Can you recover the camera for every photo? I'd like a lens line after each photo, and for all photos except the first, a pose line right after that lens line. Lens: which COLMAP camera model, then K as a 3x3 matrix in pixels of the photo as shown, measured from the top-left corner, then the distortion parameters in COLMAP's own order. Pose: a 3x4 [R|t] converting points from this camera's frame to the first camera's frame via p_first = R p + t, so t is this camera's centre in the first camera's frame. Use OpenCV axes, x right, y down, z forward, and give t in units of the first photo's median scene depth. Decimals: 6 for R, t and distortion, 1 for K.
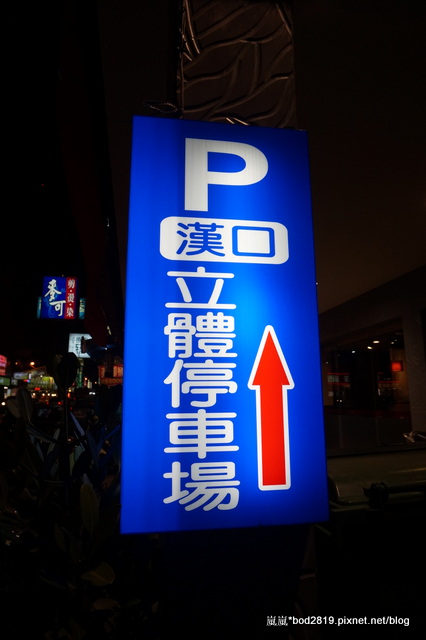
lens RADIAL K [[421.7, 0, 216.2], [0, 421.7, 322.2], [0, 0, 1]] dist [-0.032793, 0.012757]
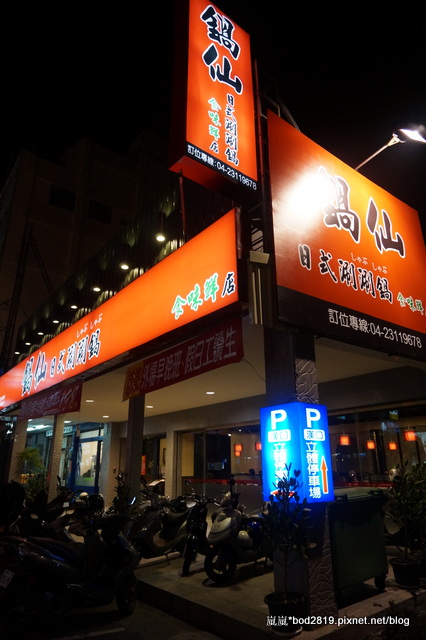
lens RADIAL K [[421.7, 0, 214.4], [0, 421.7, 318.6], [0, 0, 1]] dist [-0.032793, 0.012757]
pose [[0.891312, 0.163093, 0.423040, -2.876417], [-0.091158, 0.978471, -0.185164, -0.463290], [-0.444131, 0.126475, 0.886990, -2.484631]]
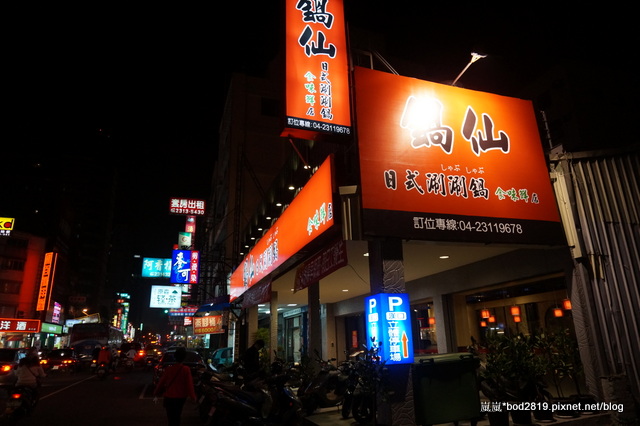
lens RADIAL K [[421.7, 0, 319.6], [0, 421.7, 213.6], [0, 0, 1]] dist [-0.032793, 0.012757]
pose [[0.990475, 0.025820, 0.135252, -1.872604], [-0.009266, 0.992534, -0.121620, -0.886448], [-0.137383, 0.119208, 0.983319, -4.814368]]
